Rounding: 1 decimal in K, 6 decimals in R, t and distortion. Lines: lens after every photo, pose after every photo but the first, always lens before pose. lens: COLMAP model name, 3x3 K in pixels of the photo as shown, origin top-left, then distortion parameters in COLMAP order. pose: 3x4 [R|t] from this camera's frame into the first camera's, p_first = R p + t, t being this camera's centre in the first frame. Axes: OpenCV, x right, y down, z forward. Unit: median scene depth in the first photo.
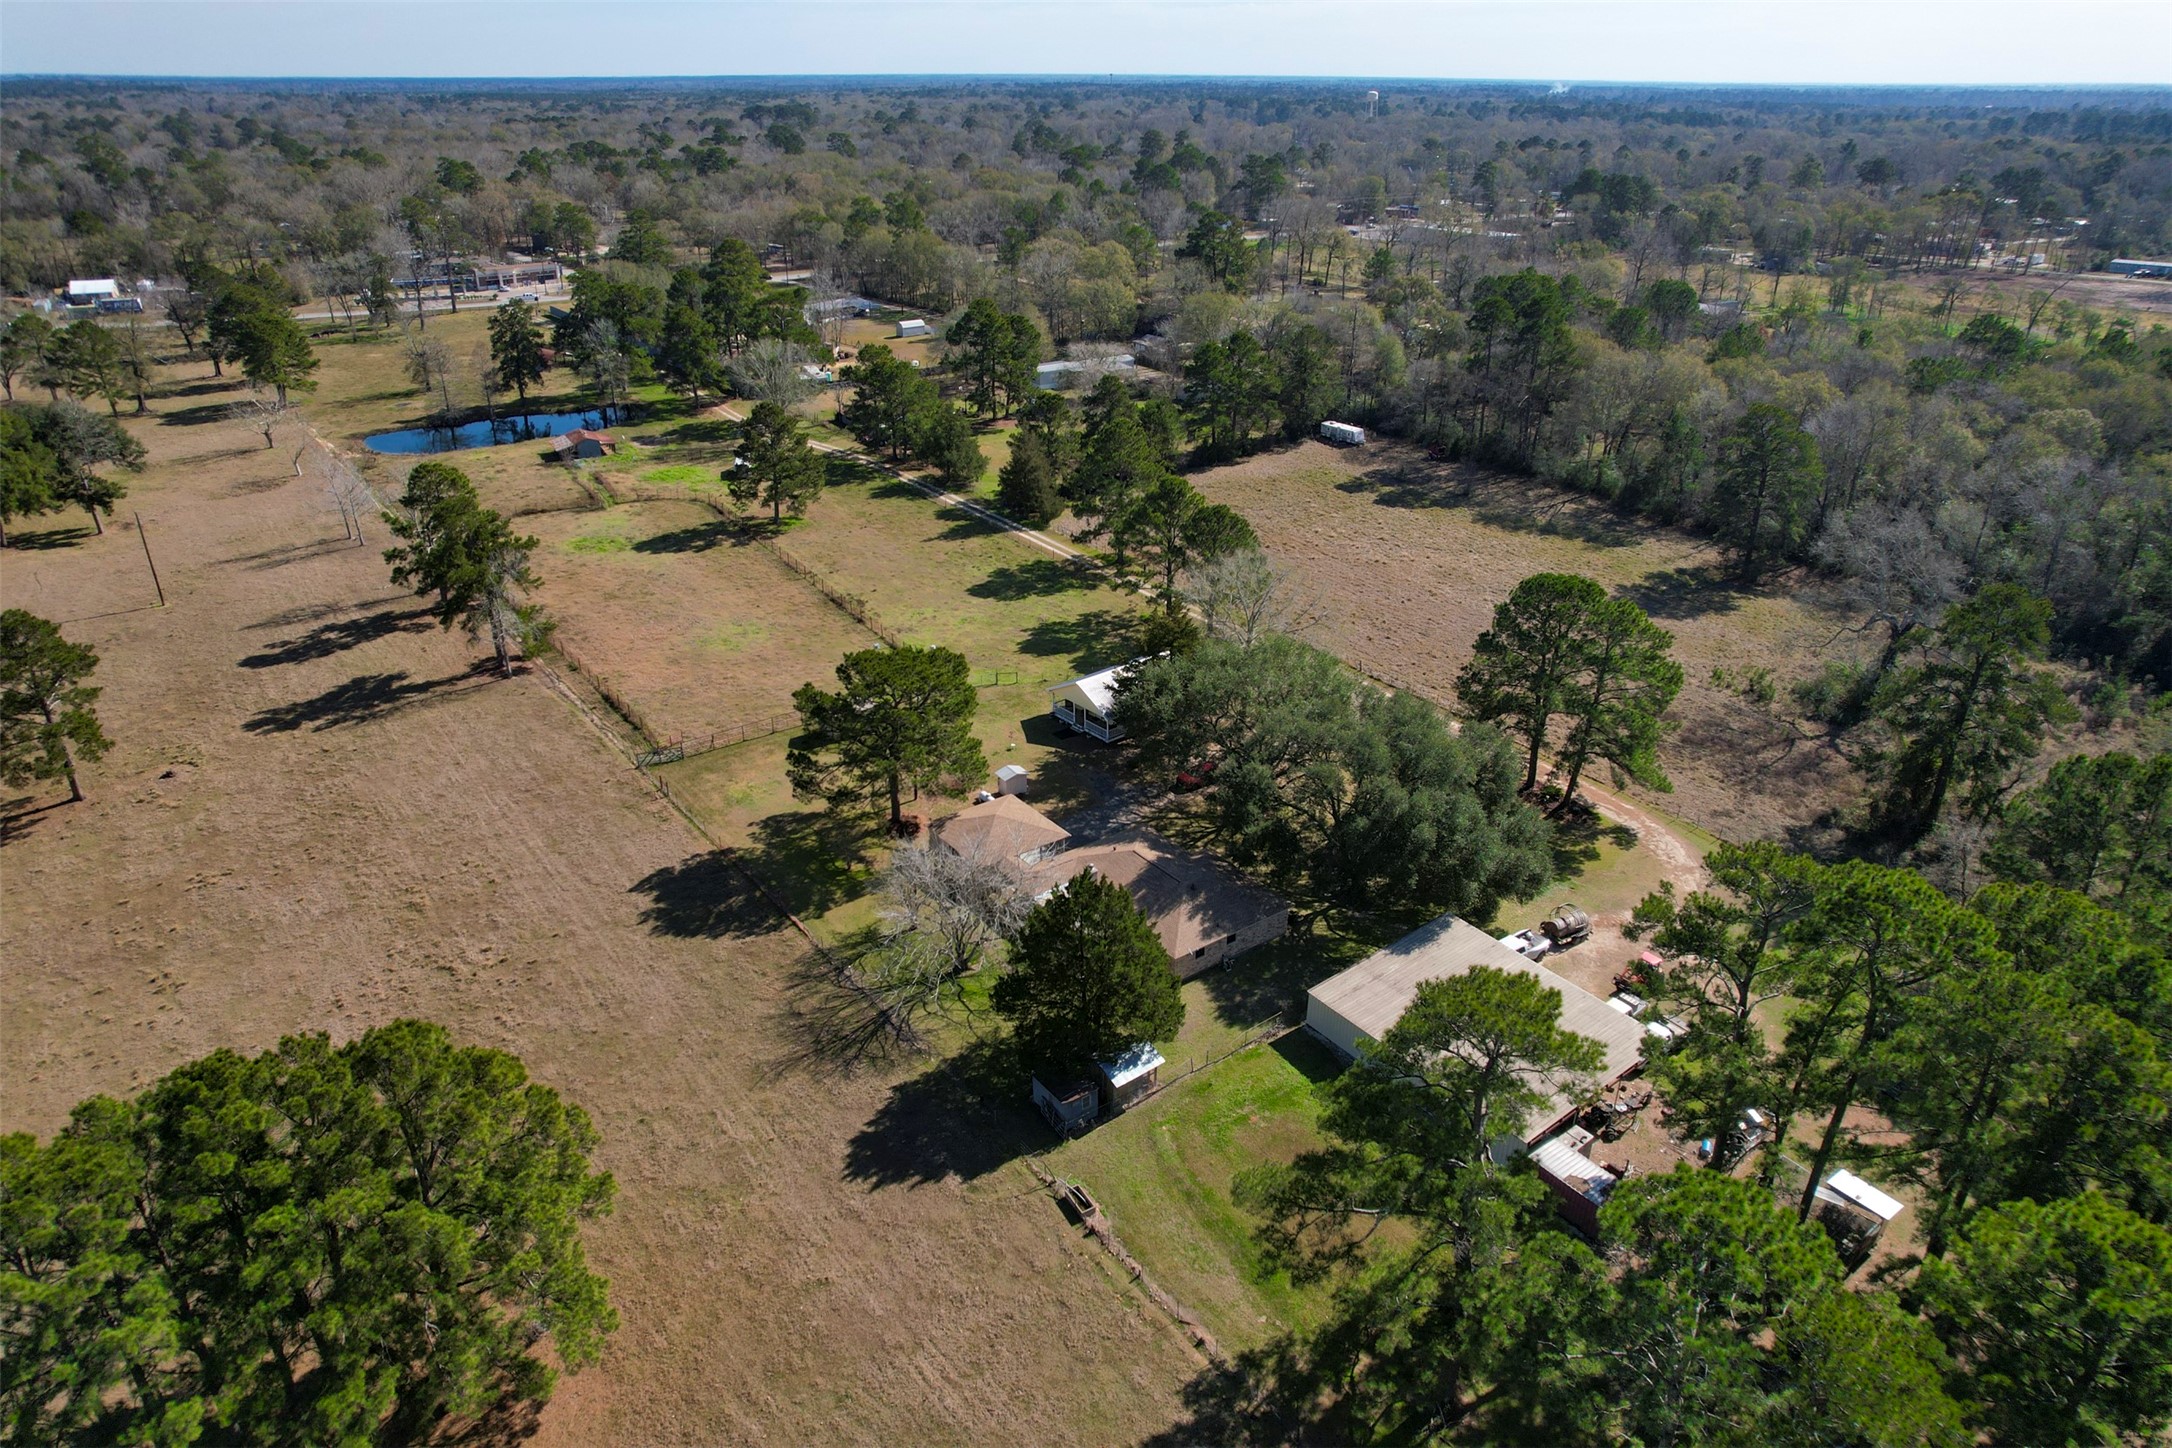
lens RADIAL K [[1385.4, 0, 1084.9], [0, 1385.4, 724.2], [0, 0, 1]] dist [-0.050616, 0.035965]
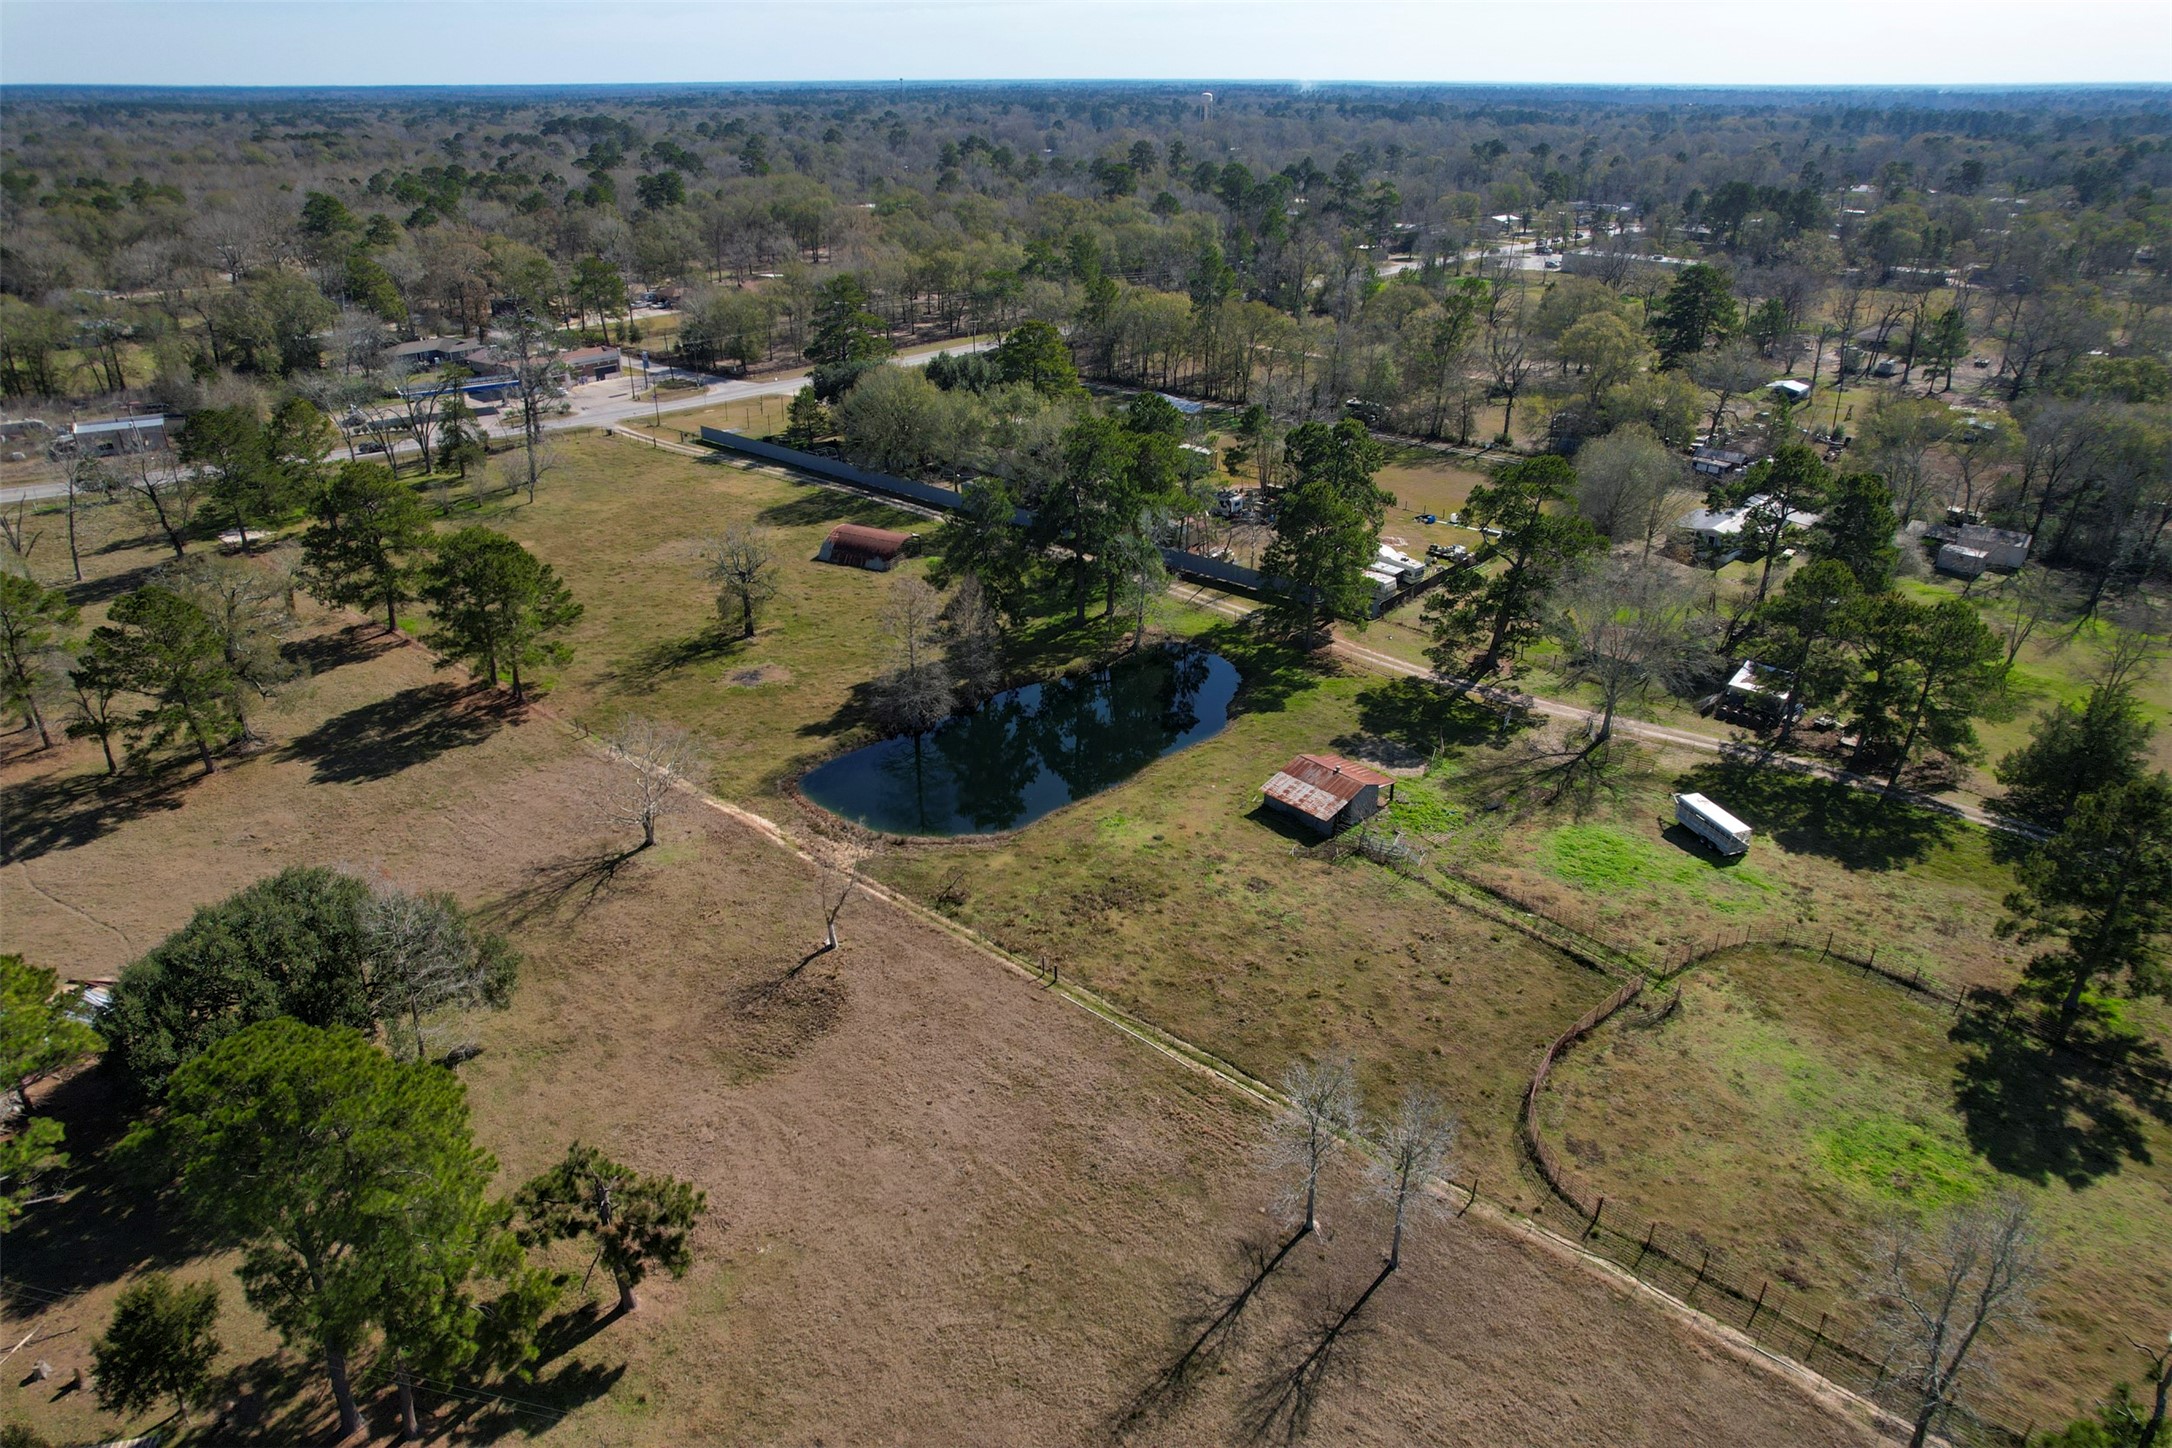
lens RADIAL K [[1385.4, 0, 1086.9], [0, 1385.4, 714.5], [0, 0, 1]] dist [-0.050616, 0.035965]
pose [[0.978886, -0.092851, 0.182102, -1.022113], [0.094934, 0.995480, -0.002738, -0.448738], [-0.181025, 0.019968, 0.983276, 0.960640]]
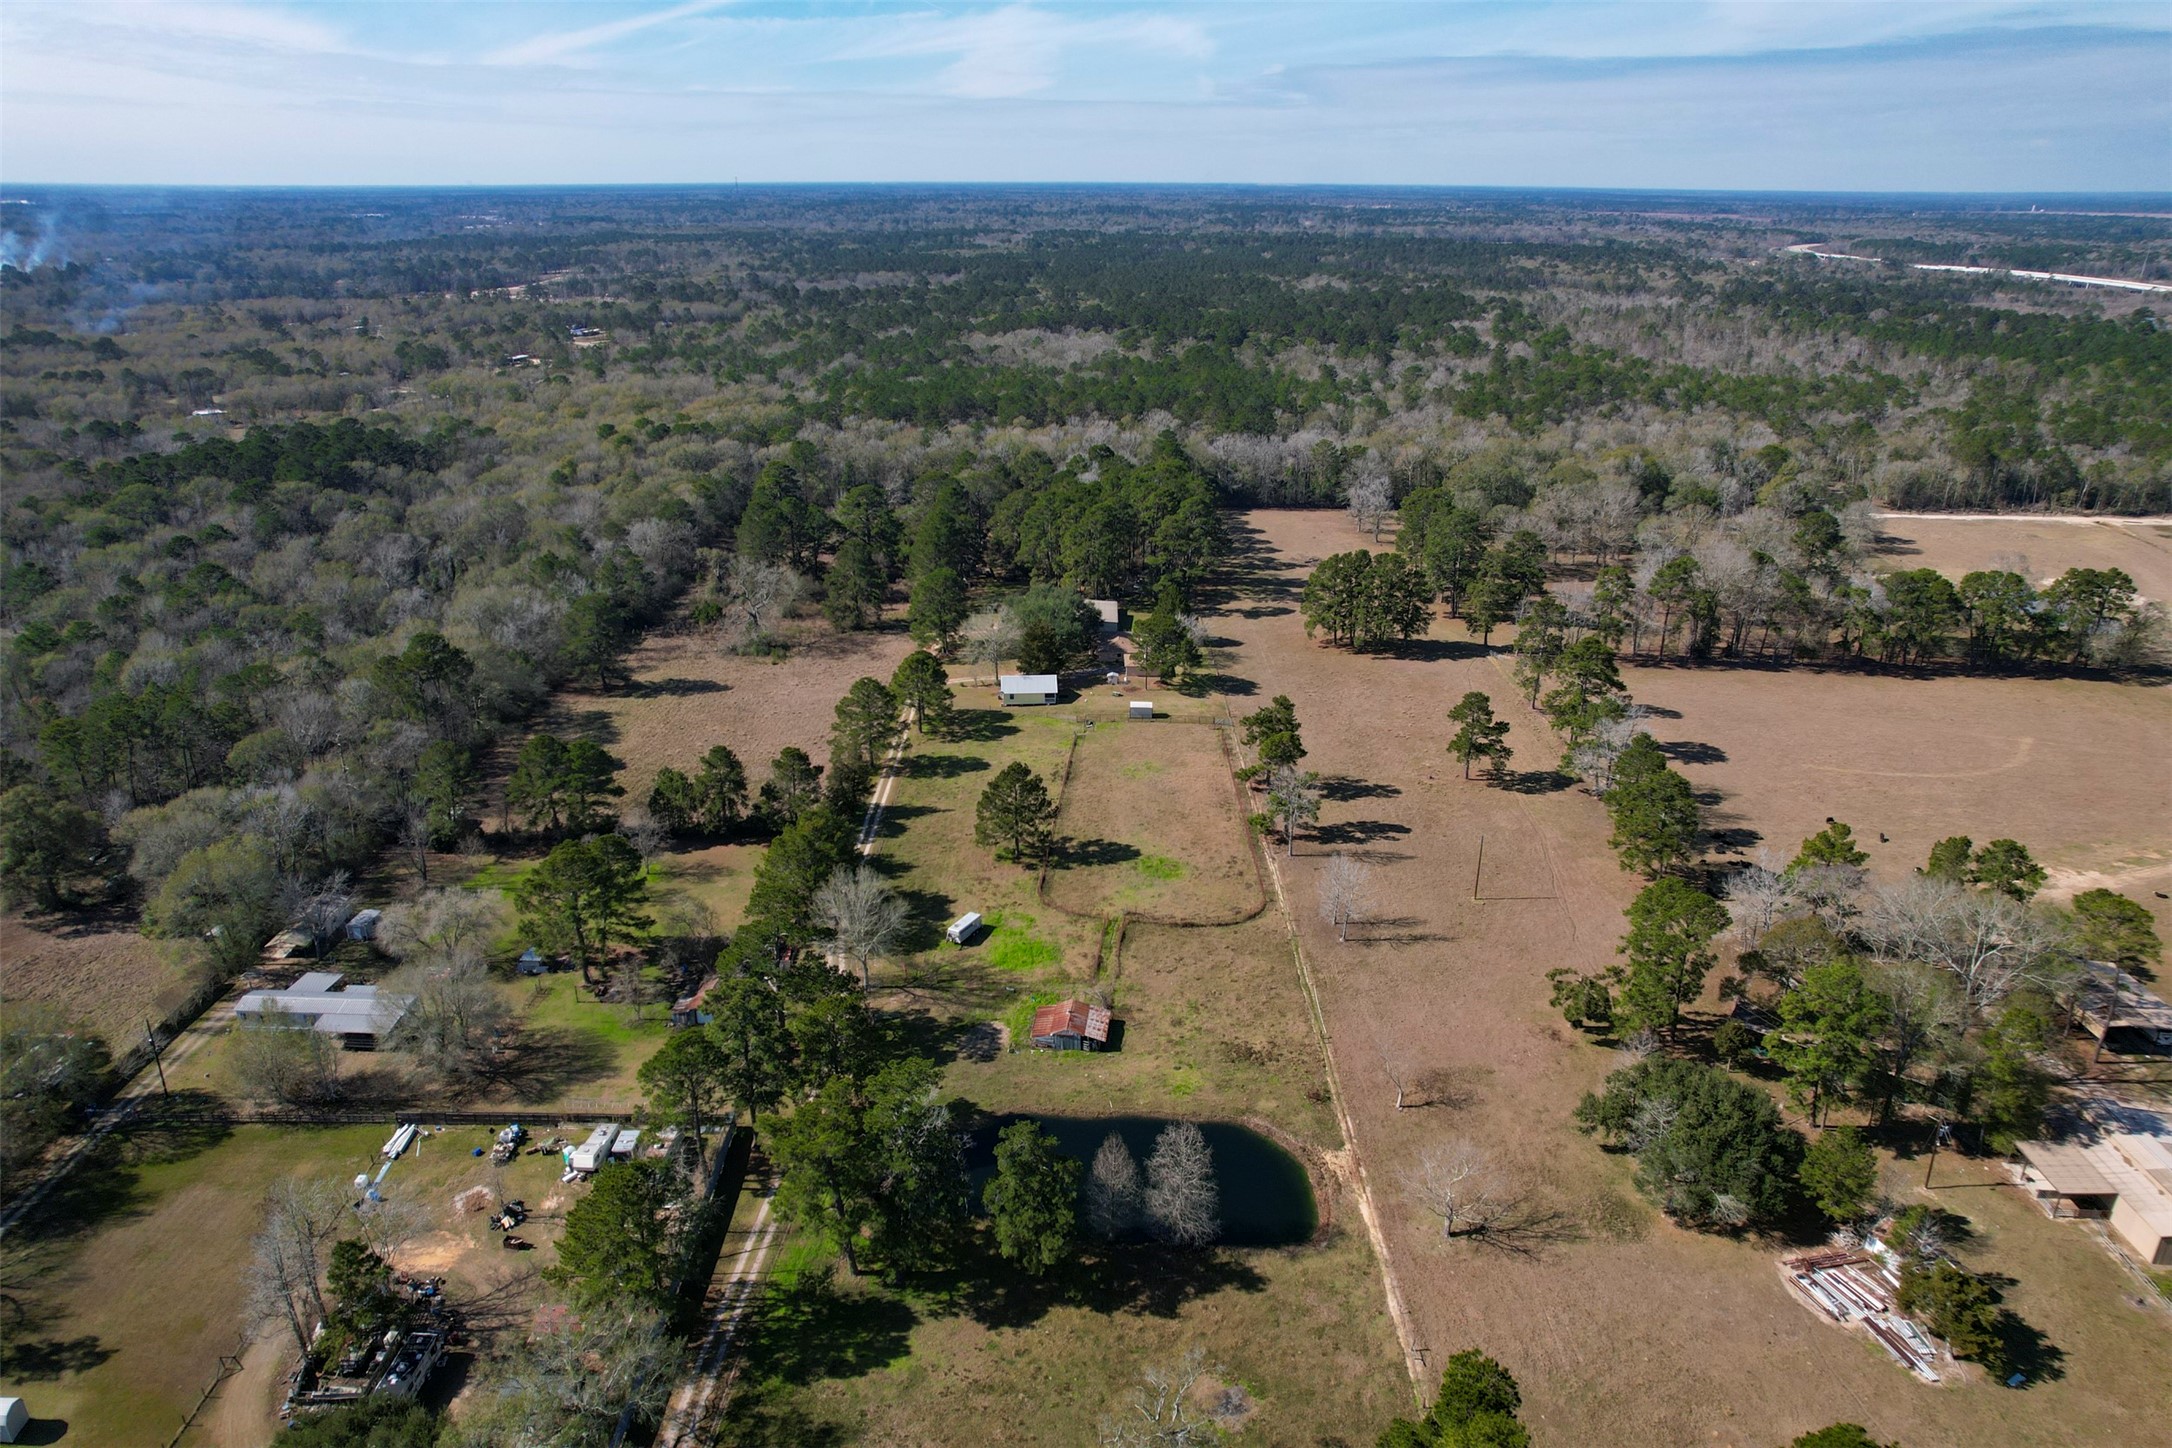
lens RADIAL K [[1385.4, 0, 1088.1], [0, 1385.4, 726.1], [0, 0, 1]] dist [-0.050616, 0.035965]
pose [[-0.803605, -0.231288, 0.548383, -1.463115], [0.247691, 0.707849, 0.661513, -1.624606], [-0.541173, 0.667425, -0.511543, 2.431382]]
